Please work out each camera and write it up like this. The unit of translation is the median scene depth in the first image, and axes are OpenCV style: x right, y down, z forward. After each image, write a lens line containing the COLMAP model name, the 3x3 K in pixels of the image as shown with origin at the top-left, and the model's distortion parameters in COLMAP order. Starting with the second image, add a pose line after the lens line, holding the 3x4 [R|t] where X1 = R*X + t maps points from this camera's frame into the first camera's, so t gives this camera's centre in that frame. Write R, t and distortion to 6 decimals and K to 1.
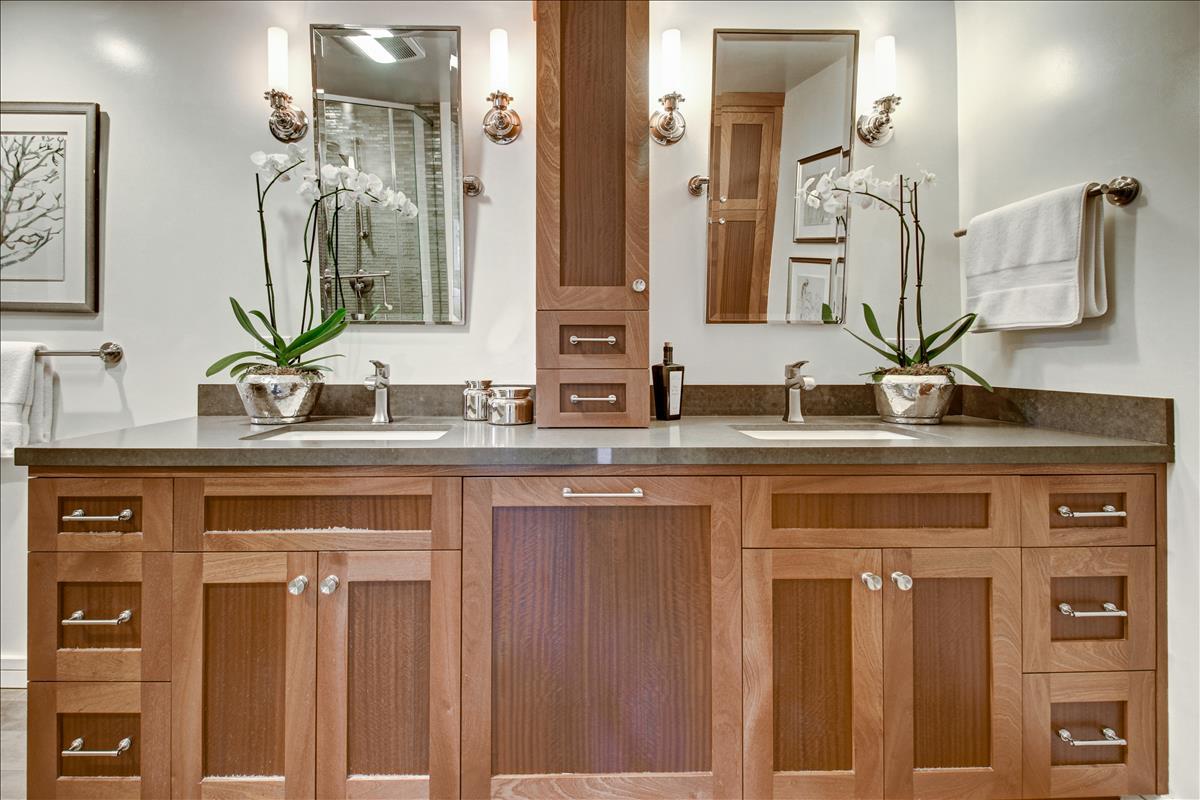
lens RADIAL K [[602.1, 0, 596.7], [0, 602.1, 370.6], [0, 0, 1]] dist [0.021378, -0.017355]
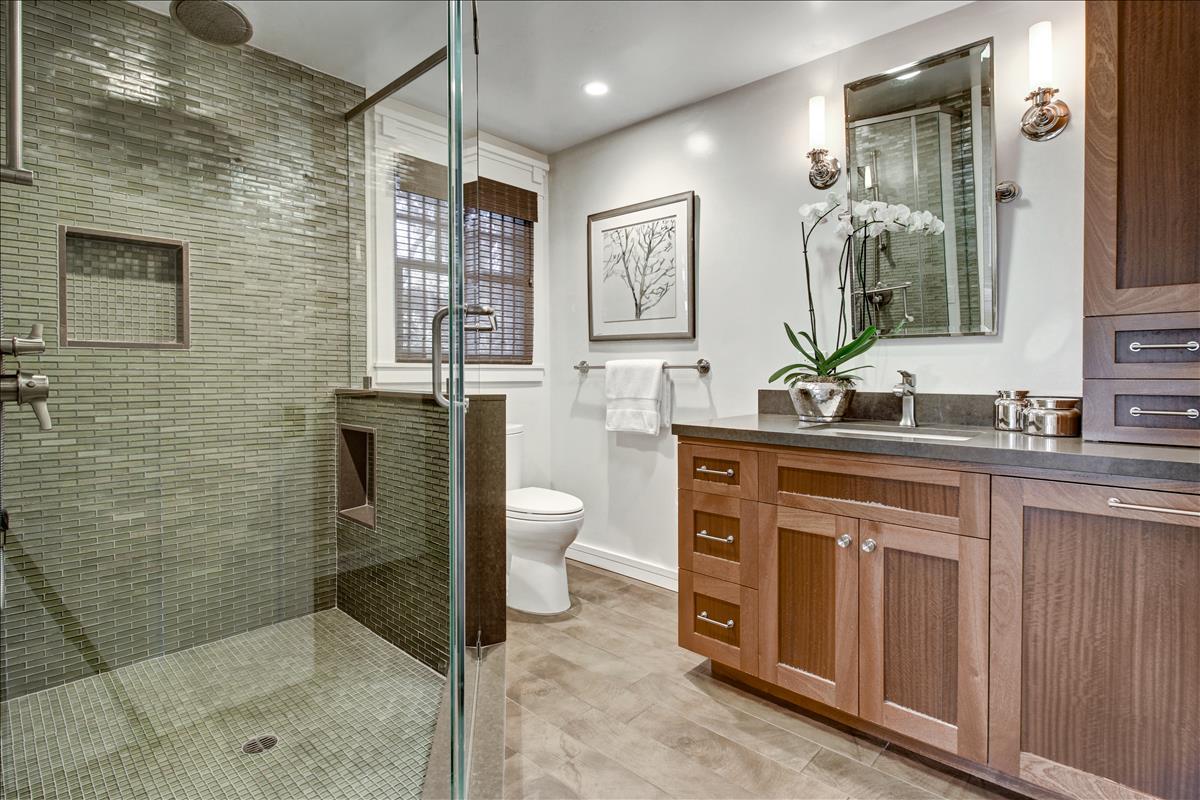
lens RADIAL K [[602.1, 0, 596.7], [0, 602.1, 370.6], [0, 0, 1]] dist [0.021378, -0.017355]
pose [[0.692447, -0.003213, -0.721462, 0.075874], [-0.012778, 0.999779, -0.016717, 0.013571], [0.721356, 0.020794, 0.692252, -0.281552]]
